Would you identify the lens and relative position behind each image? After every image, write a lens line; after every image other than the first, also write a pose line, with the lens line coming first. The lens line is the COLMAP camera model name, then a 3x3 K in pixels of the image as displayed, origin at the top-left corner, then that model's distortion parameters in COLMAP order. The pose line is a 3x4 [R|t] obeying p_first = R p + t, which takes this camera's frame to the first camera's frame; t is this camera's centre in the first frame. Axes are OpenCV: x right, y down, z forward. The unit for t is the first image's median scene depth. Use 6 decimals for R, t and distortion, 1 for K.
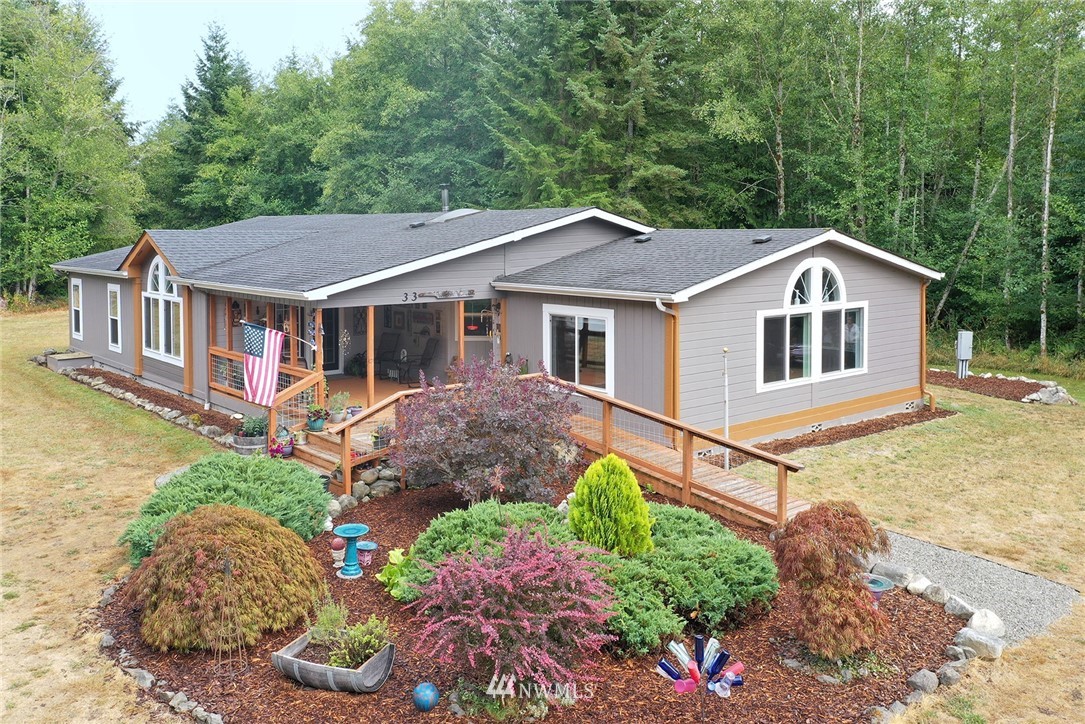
lens RADIAL K [[894.3, 0, 522.7], [0, 894.3, 350.2], [0, 0, 1]] dist [0.008906, -0.000191]
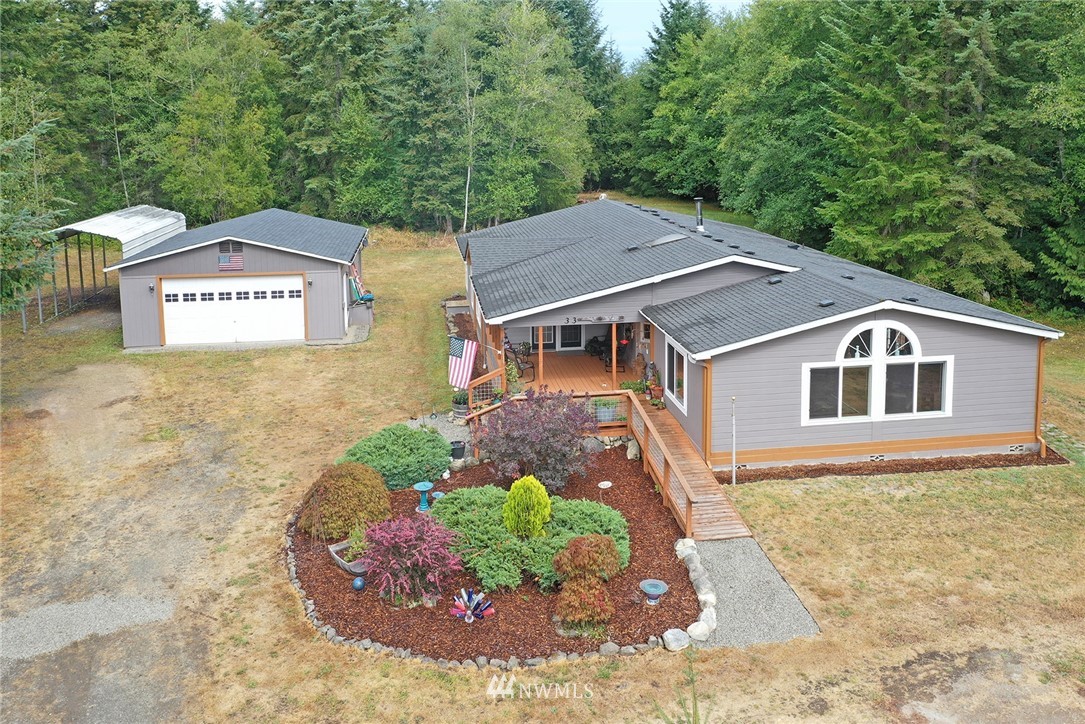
lens RADIAL K [[854.4, 0, 561.6], [0, 854.4, 343.3], [0, 0, 1]] dist [0.004602, 0.003926]
pose [[0.865001, 0.117258, -0.487877, 0.504680], [-0.058328, 0.989218, 0.134336, -0.195072], [0.498369, -0.087743, 0.862514, -0.185608]]
